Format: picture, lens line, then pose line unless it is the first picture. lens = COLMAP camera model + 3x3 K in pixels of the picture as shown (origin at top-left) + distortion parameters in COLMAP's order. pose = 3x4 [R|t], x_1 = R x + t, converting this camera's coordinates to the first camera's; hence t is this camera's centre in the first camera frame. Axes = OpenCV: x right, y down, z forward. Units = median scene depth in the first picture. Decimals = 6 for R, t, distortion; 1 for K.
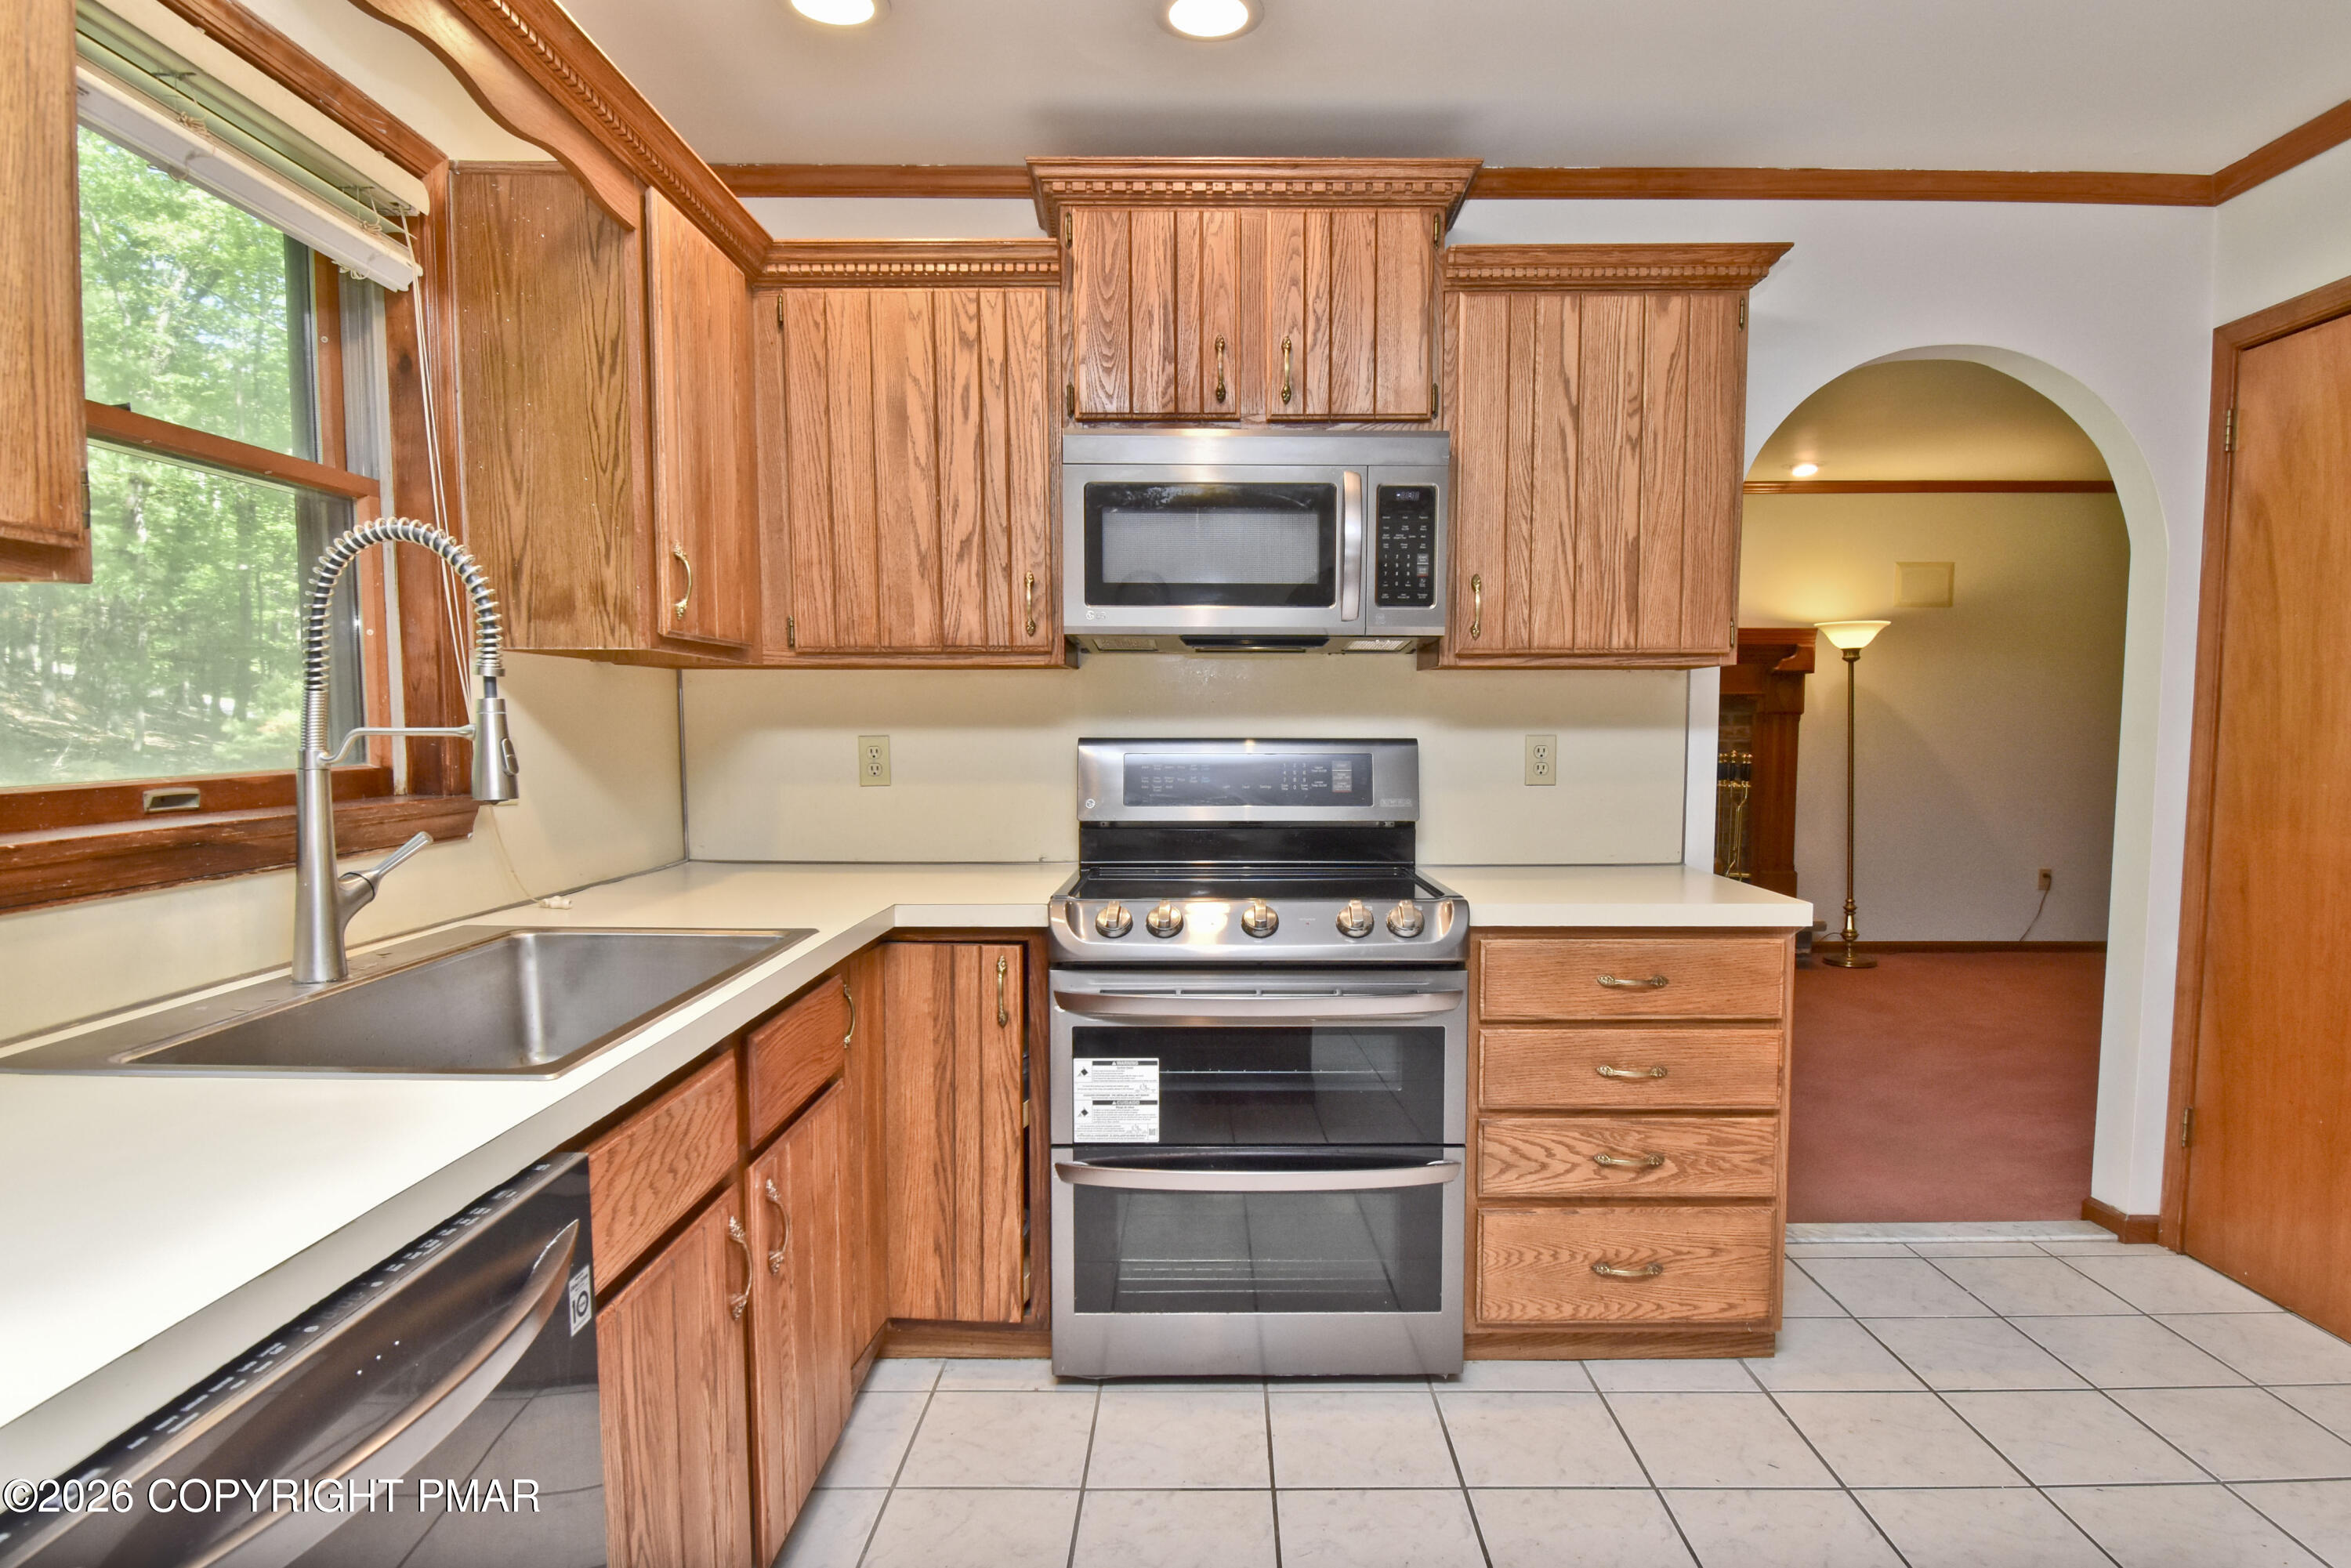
lens RADIAL K [[1290.6, 0, 1212.0], [0, 1290.6, 826.3], [0, 0, 1]] dist [0.017707, -0.031102]
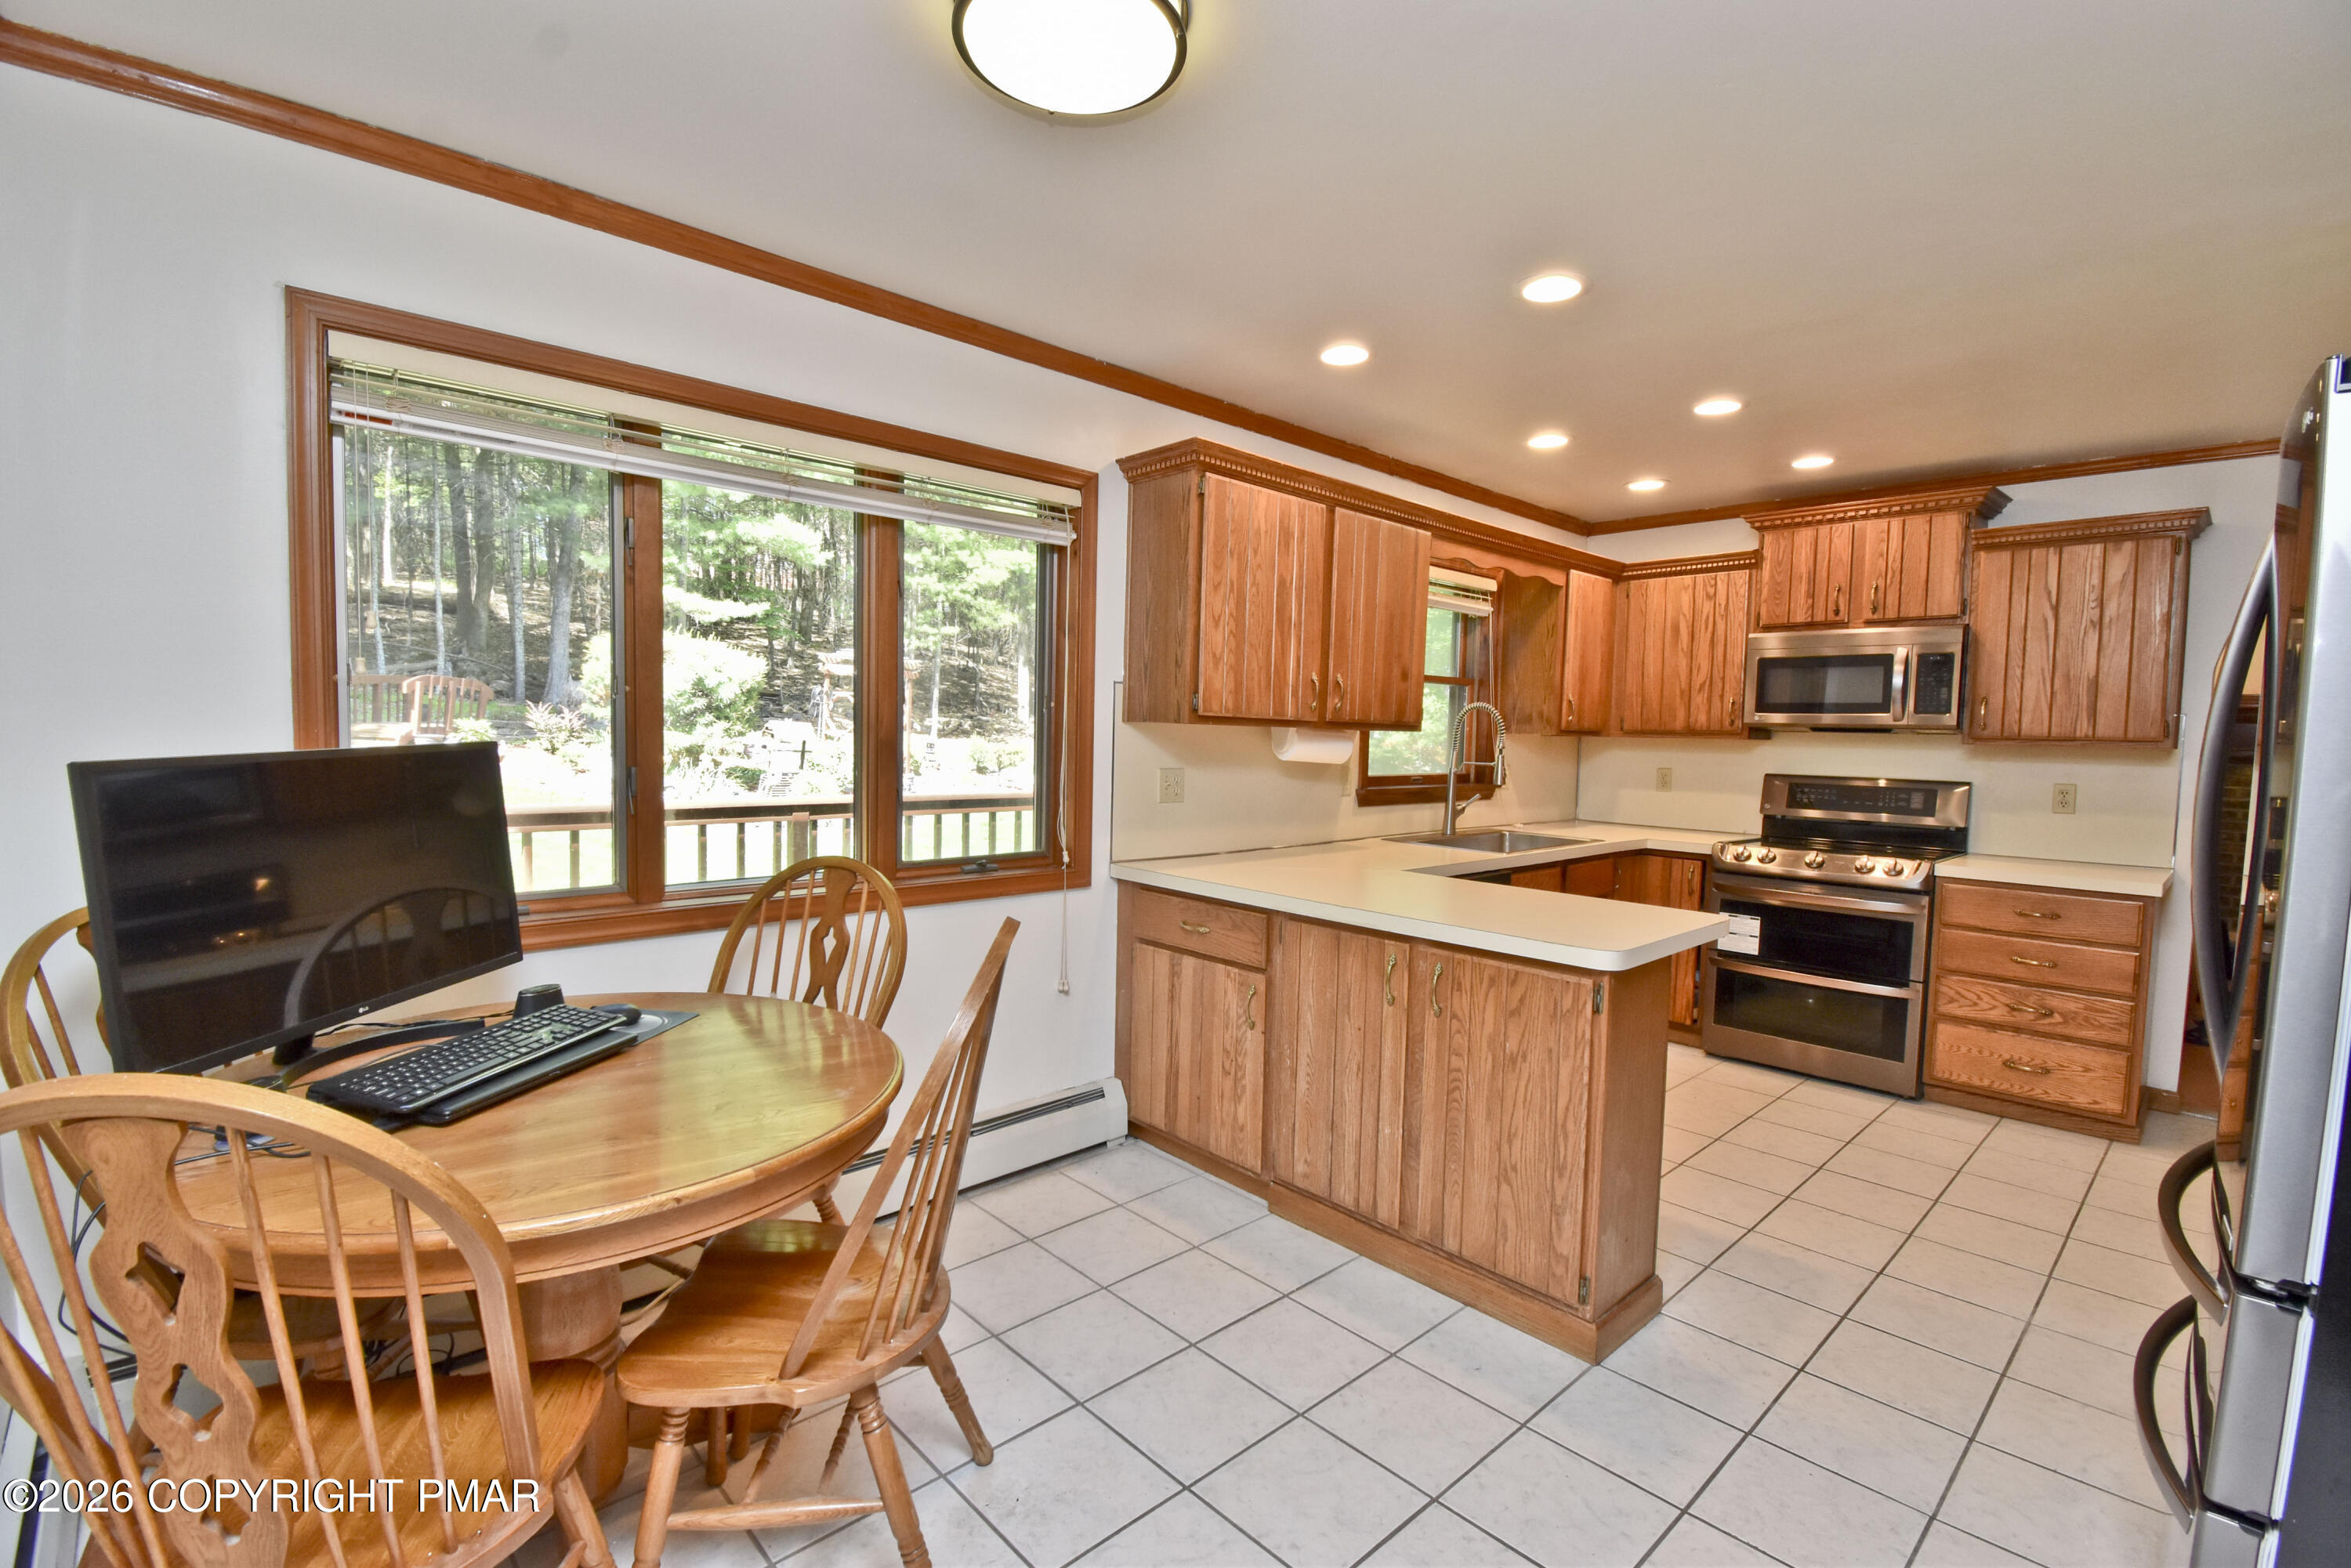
lens RADIAL K [[1036.6, 0, 1180.5], [0, 1036.6, 794.2], [0, 0, 1]] dist [0.022474, -0.029214]
pose [[0.685030, 0.058869, -0.726133, 0.521826], [-0.081880, 0.996636, 0.003554, 0.038235], [0.723899, 0.057021, 0.687545, -0.904613]]
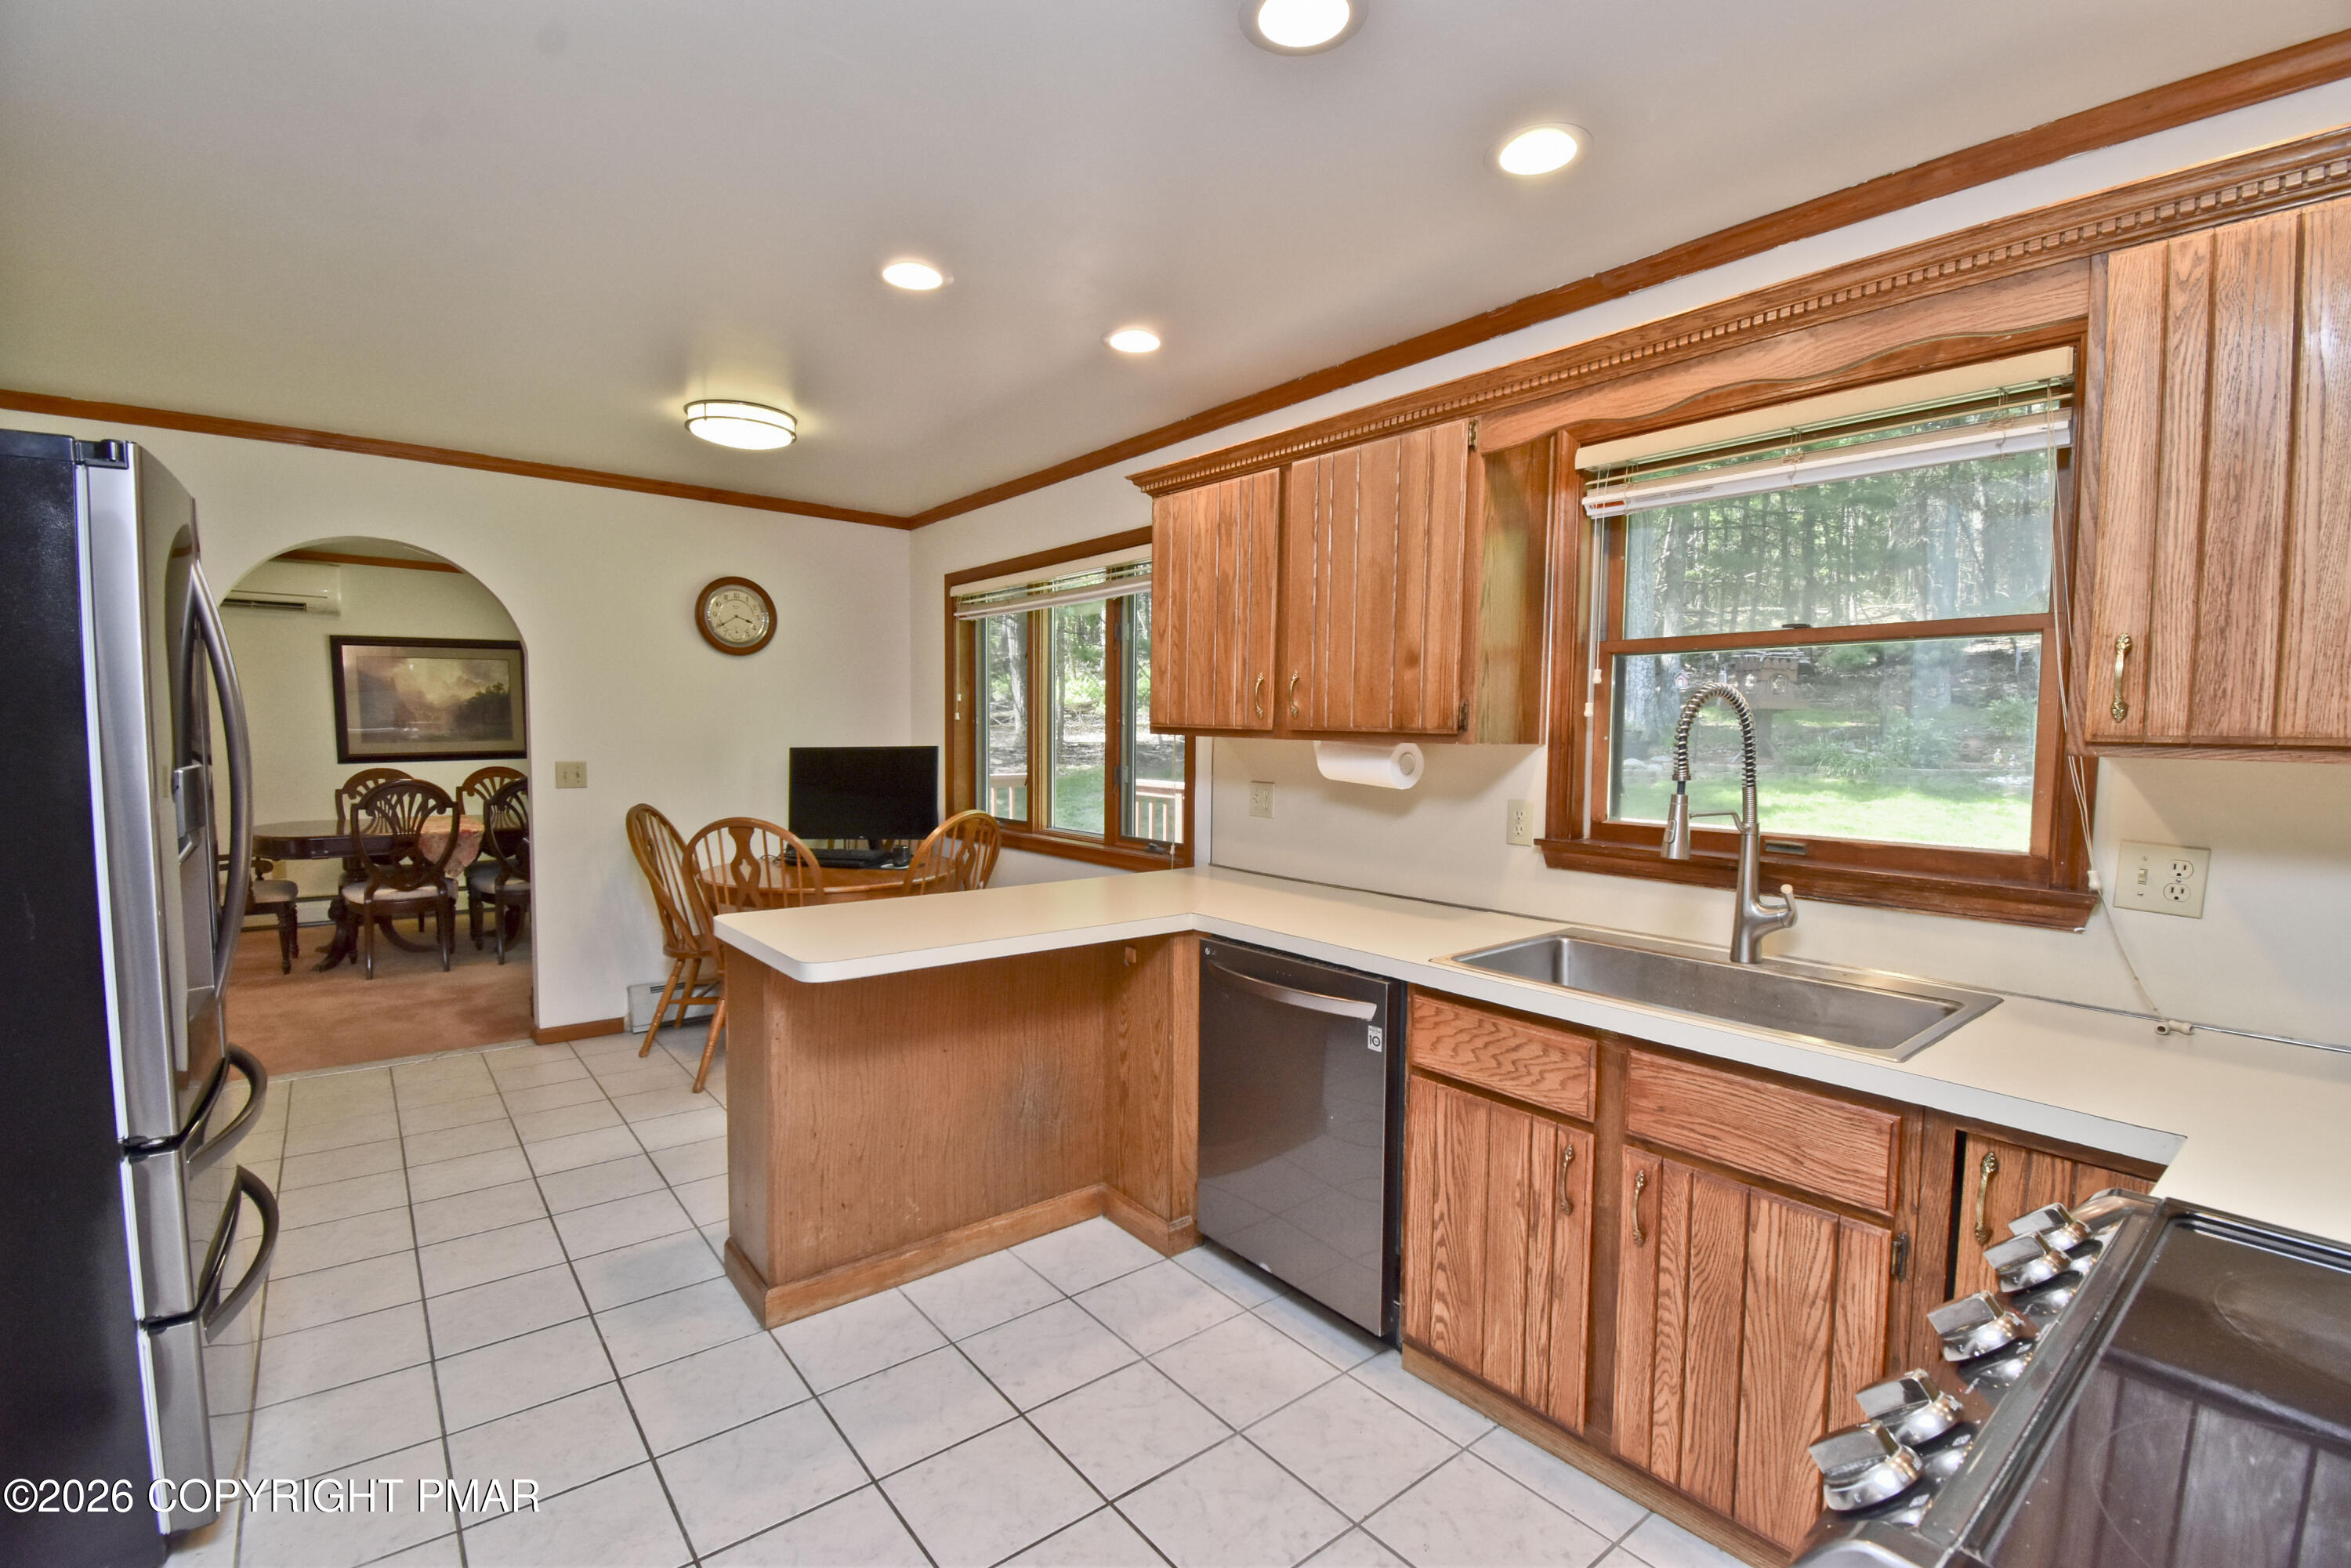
lens RADIAL K [[1043.6, 0, 1182.4], [0, 1043.6, 796.5], [0, 0, 1]] dist [0.020430, -0.025680]
pose [[-0.774822, 0.030390, -0.631449, 0.444974], [-0.065574, 0.989592, 0.128089, -0.135030], [0.628770, 0.140653, -0.764765, 0.976211]]
